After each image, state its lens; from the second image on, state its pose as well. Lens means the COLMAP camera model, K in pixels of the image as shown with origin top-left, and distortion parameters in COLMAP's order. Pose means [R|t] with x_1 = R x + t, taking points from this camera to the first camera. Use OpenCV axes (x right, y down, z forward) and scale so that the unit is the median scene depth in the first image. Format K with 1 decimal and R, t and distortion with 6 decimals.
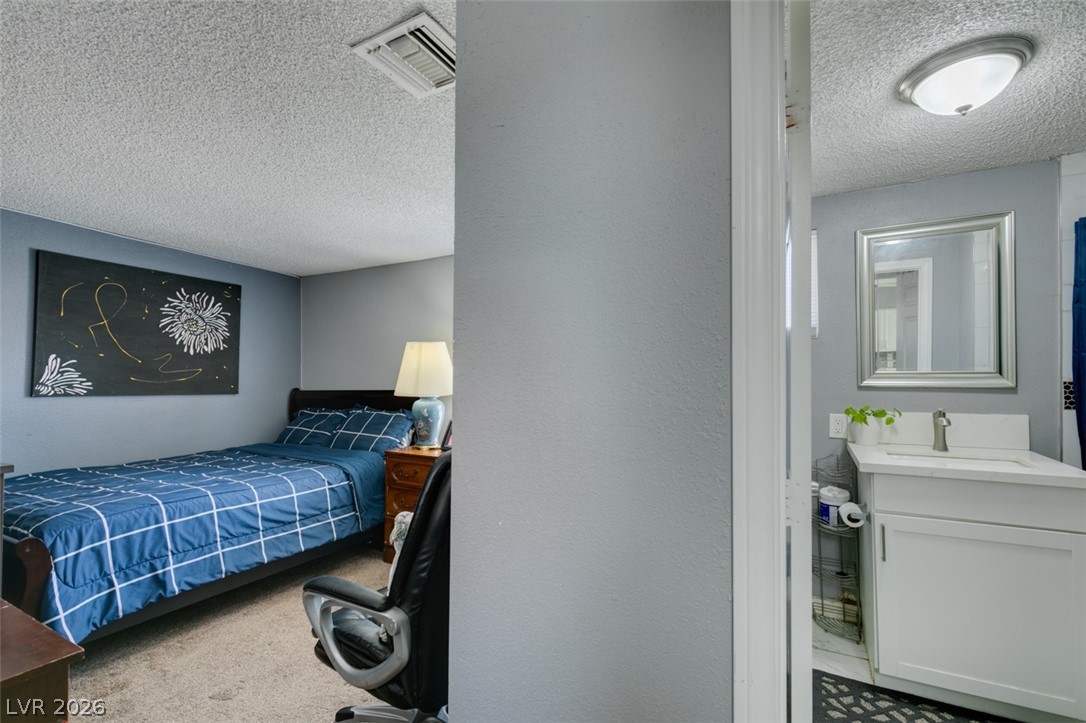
lens RADIAL K [[491.7, 0, 542.6], [0, 491.7, 368.2], [0, 0, 1]] dist [0.007608, -0.000167]
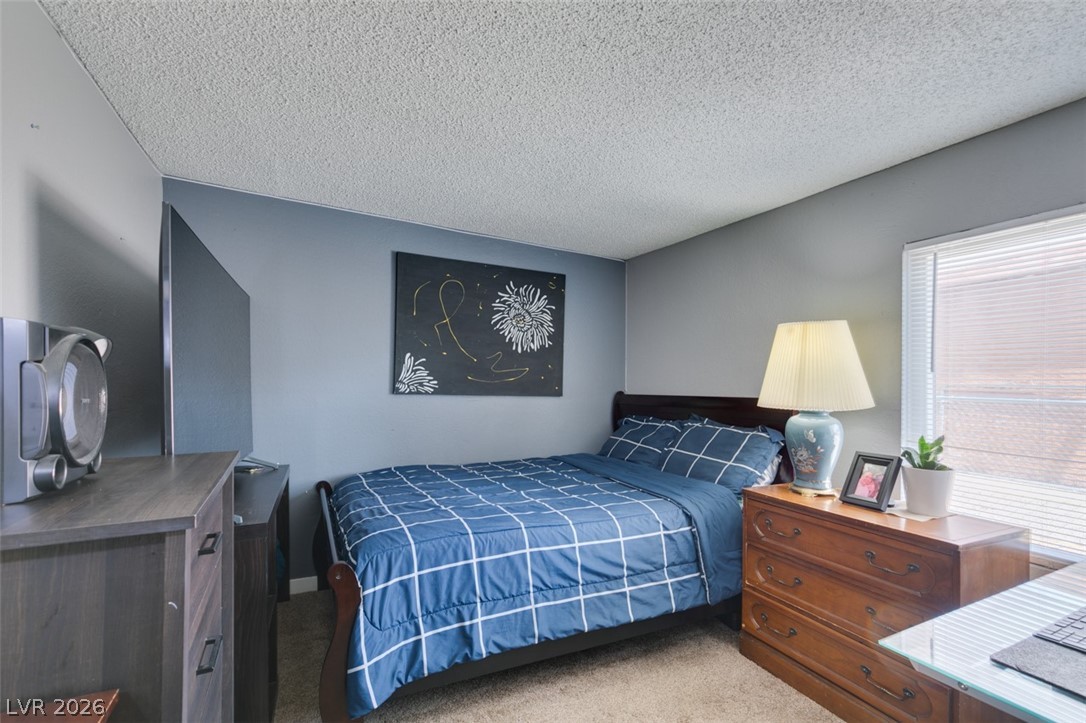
lens RADIAL K [[491.7, 0, 543.9], [0, 491.7, 372.3], [0, 0, 1]] dist [0.007608, -0.000167]
pose [[0.819298, 0.001687, -0.573365, -0.162577], [-0.002851, 0.999995, -0.001131, 0.011695], [0.573361, 0.002561, 0.819299, 0.305326]]
